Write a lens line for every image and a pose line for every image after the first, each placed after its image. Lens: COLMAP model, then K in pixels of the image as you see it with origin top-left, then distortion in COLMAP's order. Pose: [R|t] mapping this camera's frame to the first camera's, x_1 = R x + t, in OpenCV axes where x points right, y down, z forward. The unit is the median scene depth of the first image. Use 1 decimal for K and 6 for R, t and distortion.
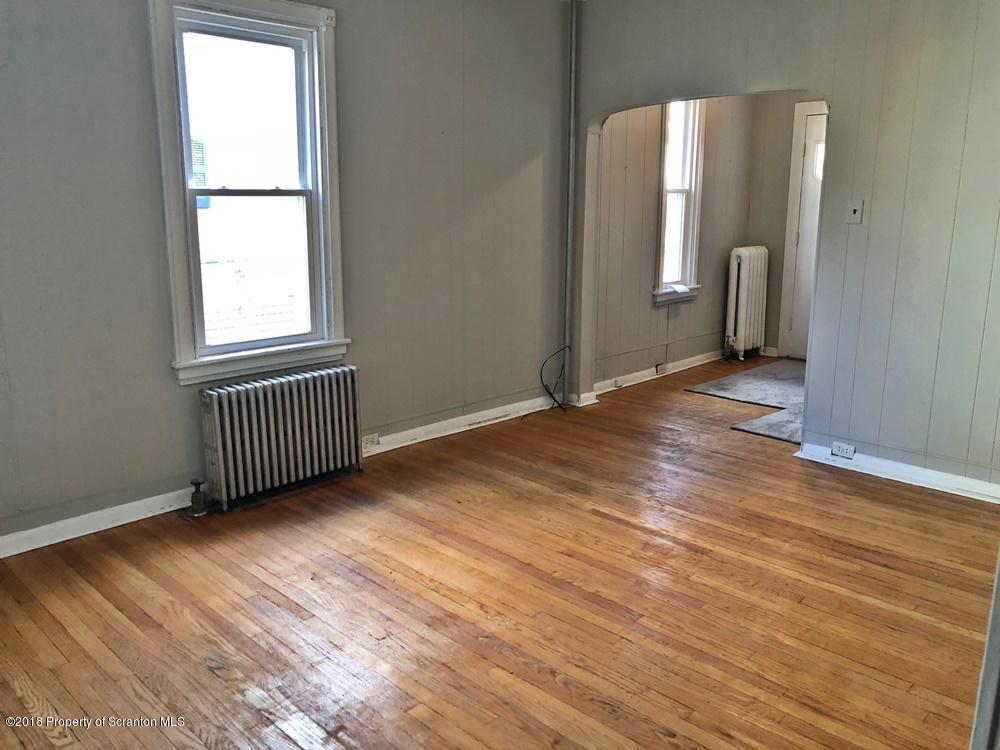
lens RADIAL K [[823.1, 0, 499.8], [0, 823.1, 375.6], [0, 0, 1]] dist [0.066610, -0.058563]
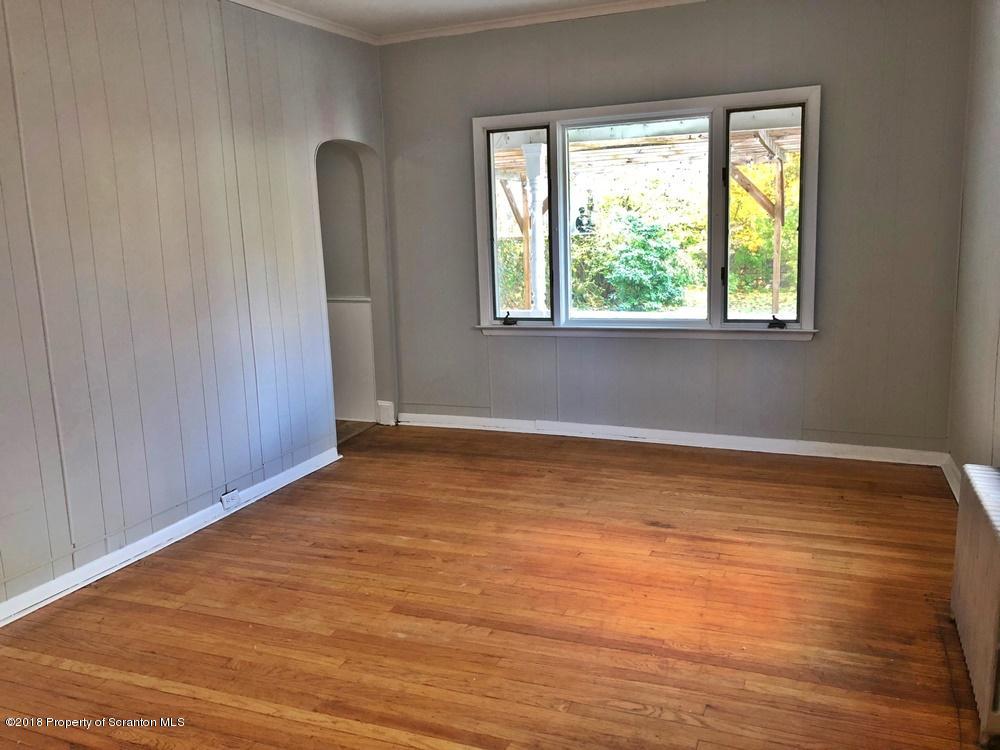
lens RADIAL K [[823.1, 0, 501.0], [0, 823.1, 372.5], [0, 0, 1]] dist [0.066610, -0.058563]
pose [[-0.924058, 0.103339, -0.368018, 0.373287], [-0.046901, 0.924839, 0.377456, -0.382039], [0.379363, 0.366051, -0.849759, 1.721501]]
